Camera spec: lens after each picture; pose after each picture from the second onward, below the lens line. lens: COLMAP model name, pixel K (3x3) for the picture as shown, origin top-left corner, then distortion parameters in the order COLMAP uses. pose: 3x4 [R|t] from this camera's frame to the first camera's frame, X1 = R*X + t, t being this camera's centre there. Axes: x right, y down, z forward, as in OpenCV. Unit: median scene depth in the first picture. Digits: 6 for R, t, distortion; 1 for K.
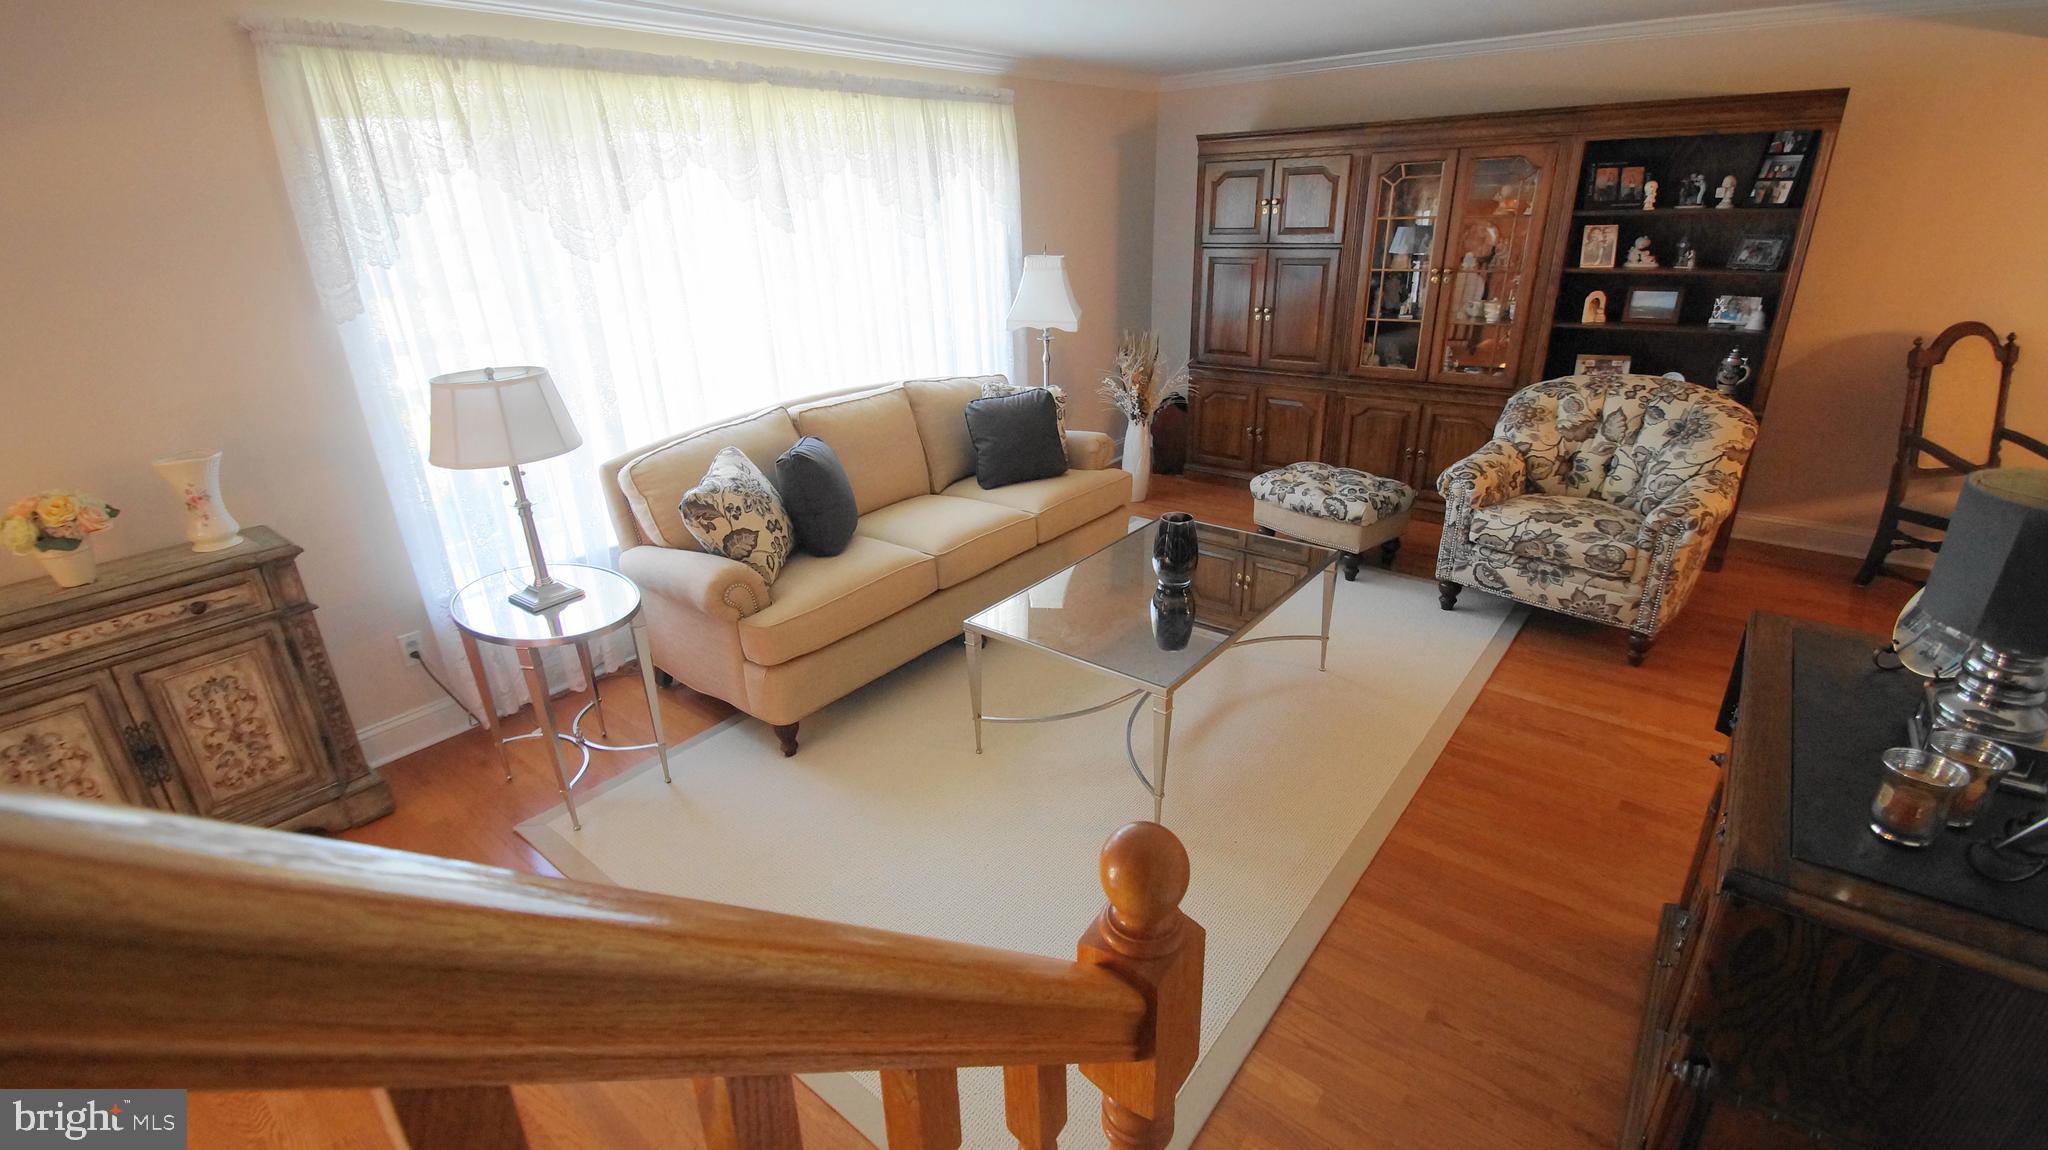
lens RADIAL K [[910.0, 0, 1017.0], [0, 910.0, 569.0], [0, 0, 1]] dist [0.007484, -0.012904]
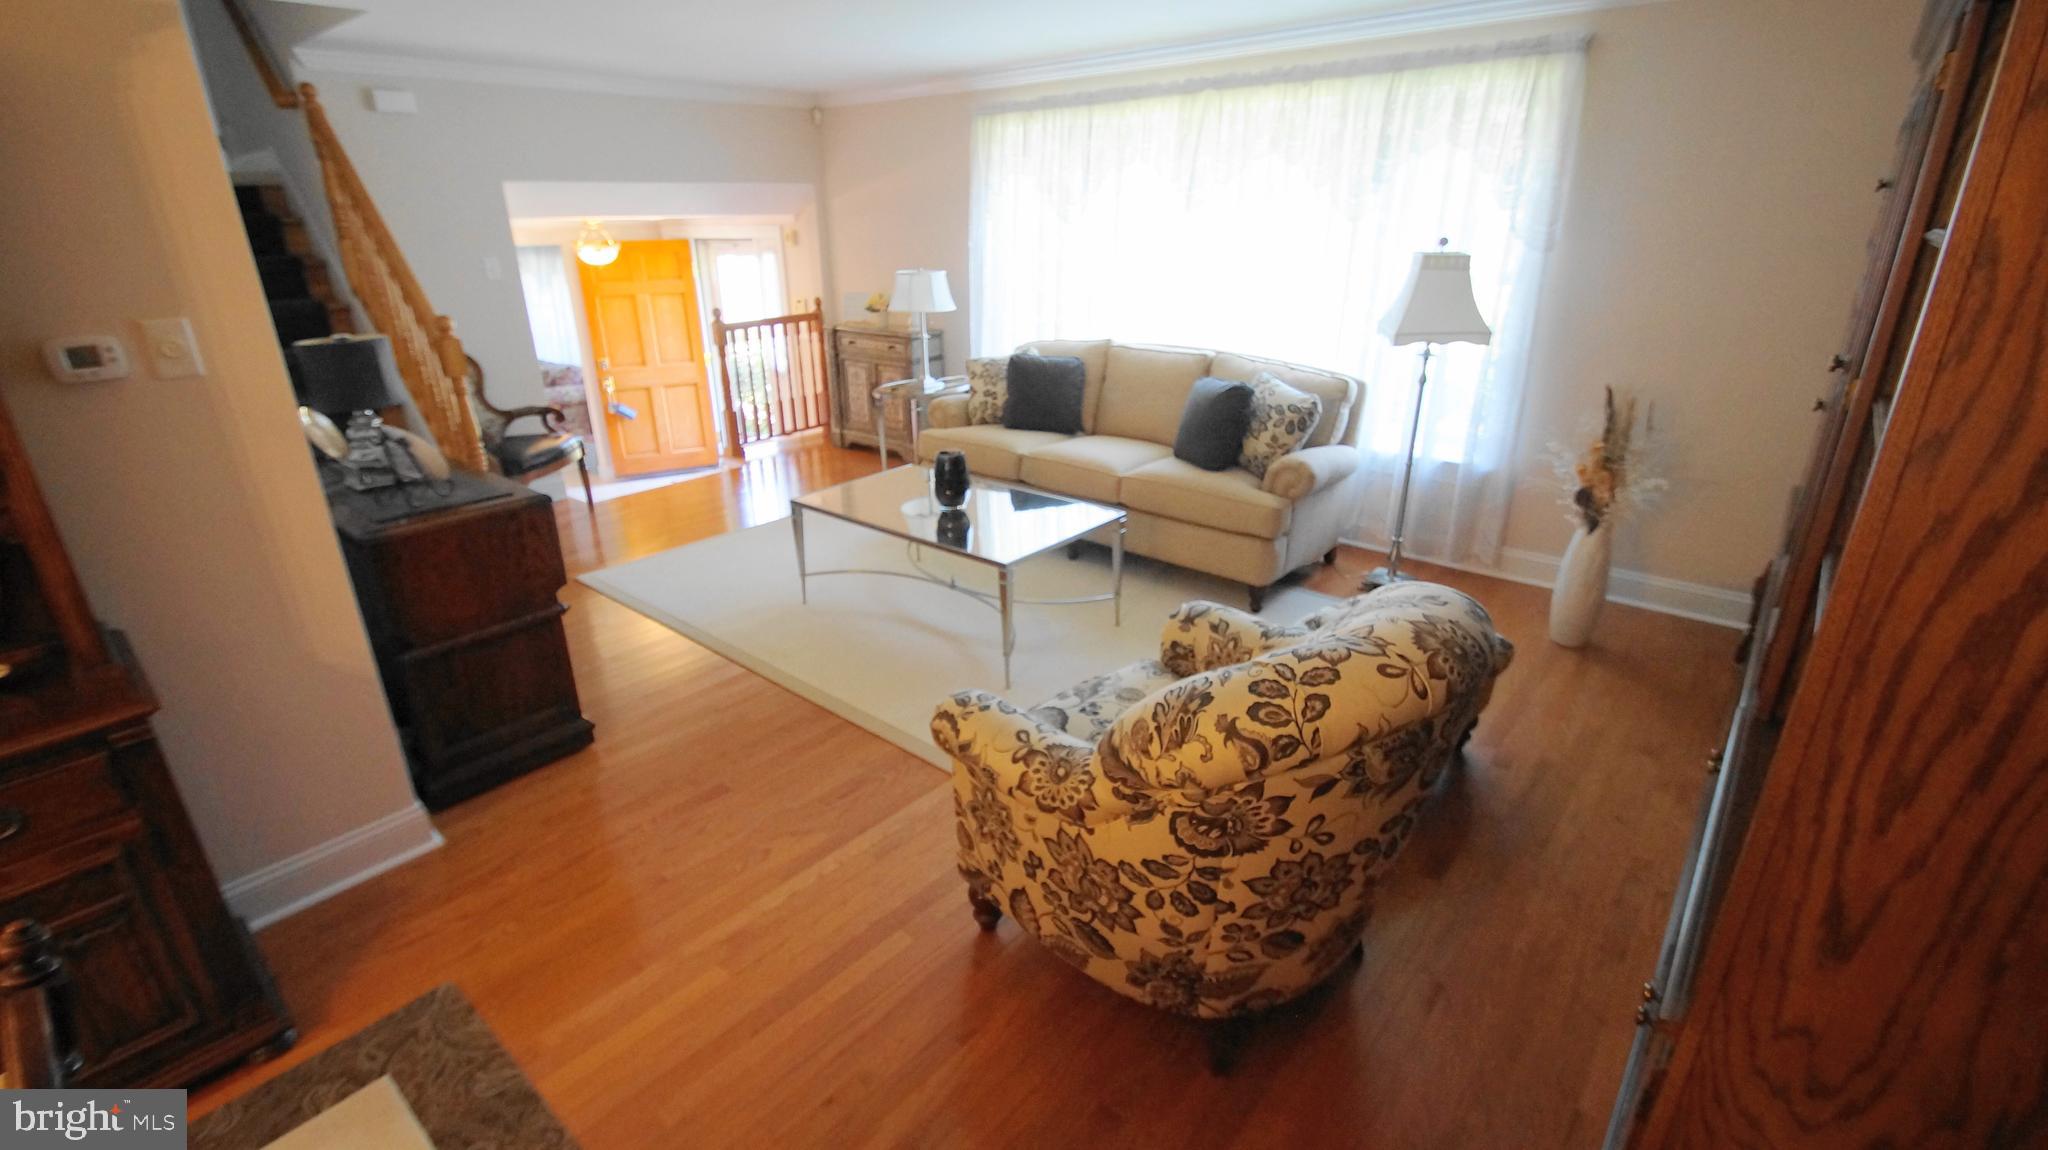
lens RADIAL K [[910.0, 0, 1013.1], [0, 910.0, 574.4], [0, 0, 1]] dist [0.007484, -0.012904]
pose [[-0.042126, 0.397219, -0.916757, 1.065007], [-0.356355, 0.851249, 0.385210, -0.329105], [0.933400, 0.342919, 0.105691, 0.787537]]
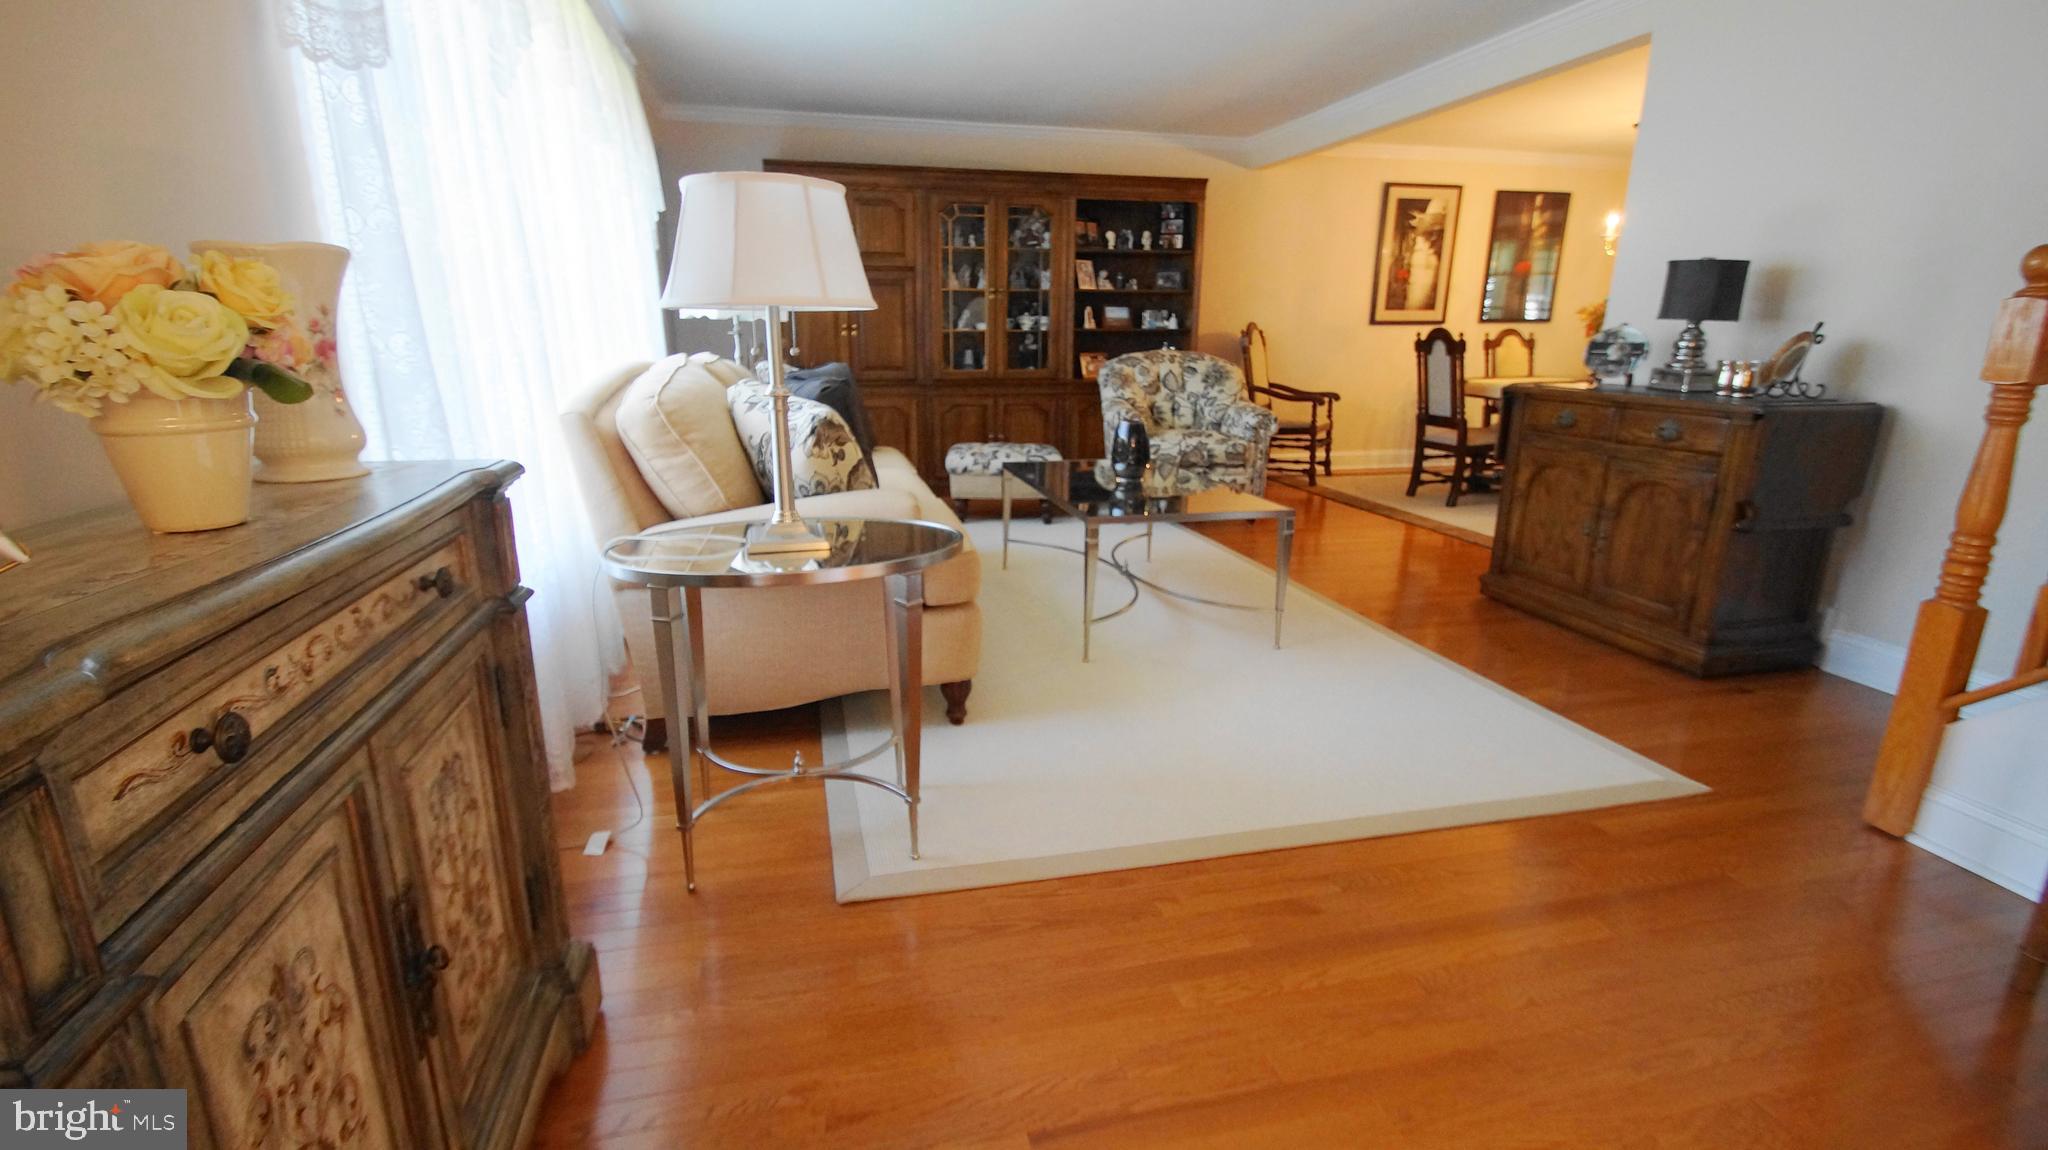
lens RADIAL K [[910.0, 0, 1012.7], [0, 910.0, 566.4], [0, 0, 1]] dist [0.007484, -0.012904]
pose [[0.611106, -0.166768, 0.773781, -0.669906], [0.274808, 0.961449, -0.009819, 0.071853], [-0.742314, 0.218642, 0.633377, 0.320876]]
